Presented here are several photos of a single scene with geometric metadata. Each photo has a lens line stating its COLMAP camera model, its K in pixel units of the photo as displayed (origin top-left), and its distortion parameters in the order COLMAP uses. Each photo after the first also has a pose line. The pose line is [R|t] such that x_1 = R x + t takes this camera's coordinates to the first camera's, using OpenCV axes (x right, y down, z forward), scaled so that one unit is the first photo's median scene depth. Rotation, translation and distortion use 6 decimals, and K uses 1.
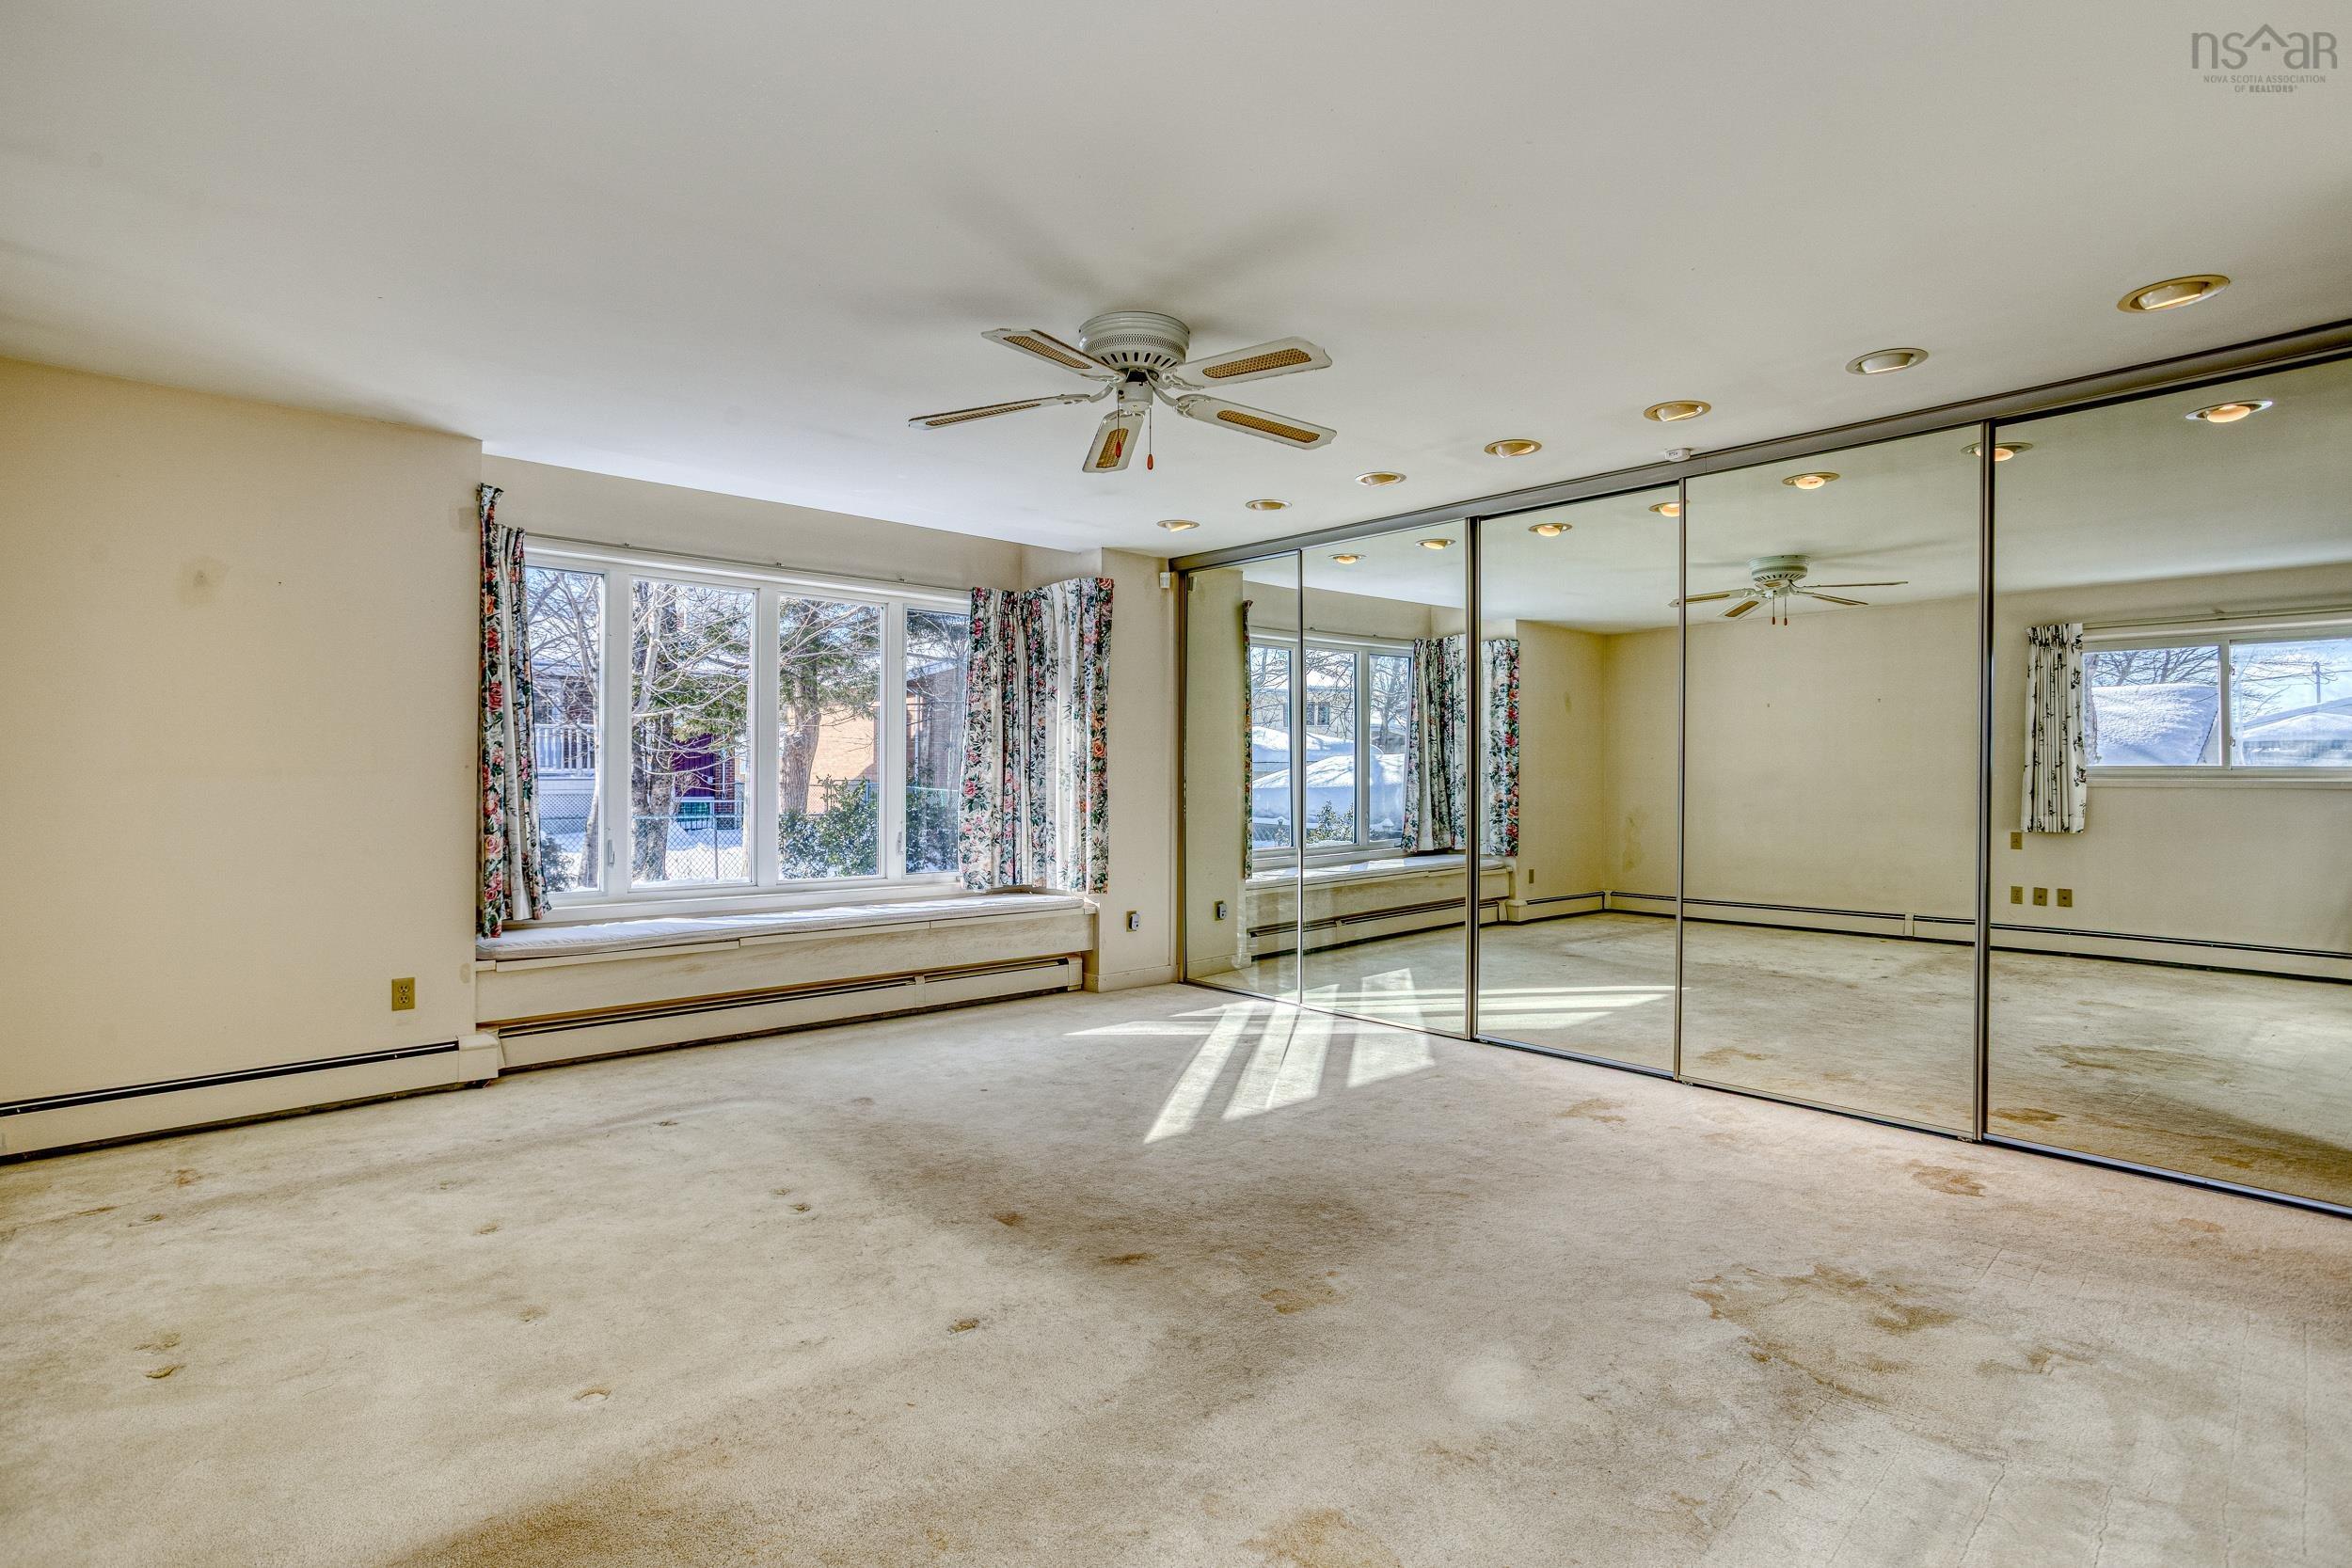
lens RADIAL K [[1148.2, 0, 1168.2], [0, 1148.2, 782.7], [0, 0, 1]] dist [-0.020228, 0.002181]
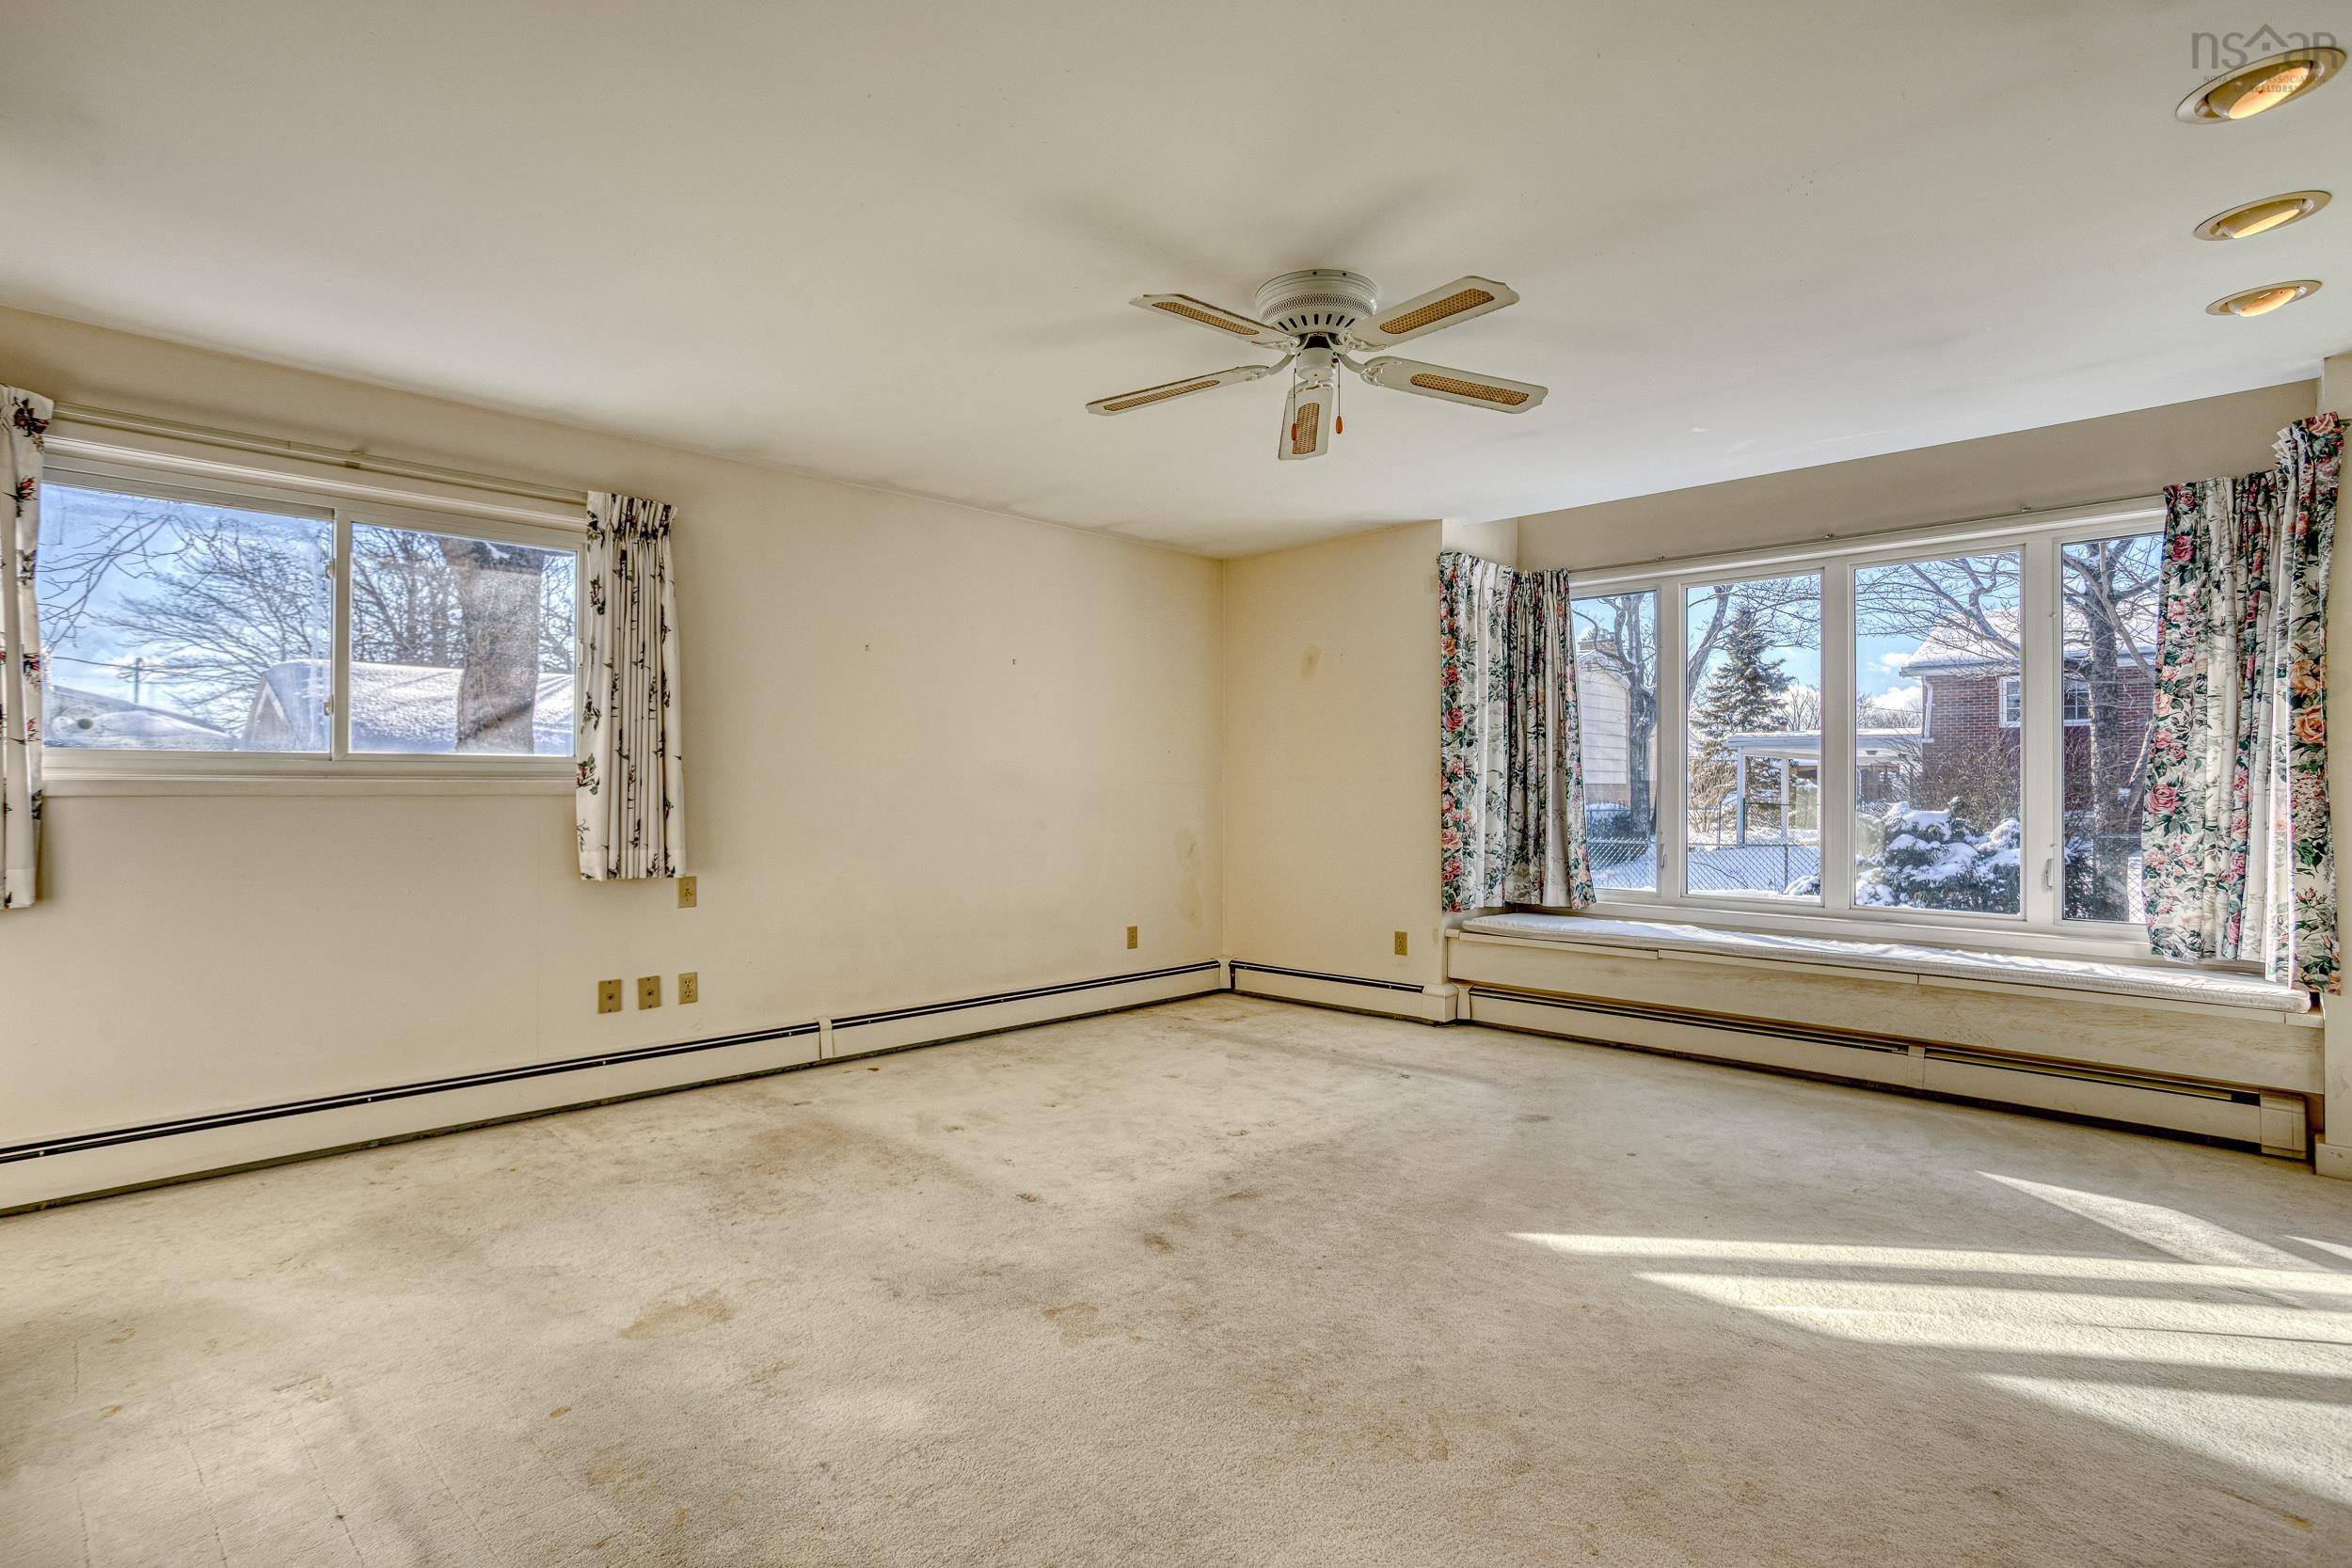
lens RADIAL K [[1148.2, 0, 1168.4], [0, 1148.2, 783.6], [0, 0, 1]] dist [-0.020228, 0.002181]
pose [[0.060803, -0.004588, -0.998139, 0.520331], [-0.004343, 0.999979, -0.004861, 0.002290], [0.998140, 0.004631, 0.060782, 0.488289]]
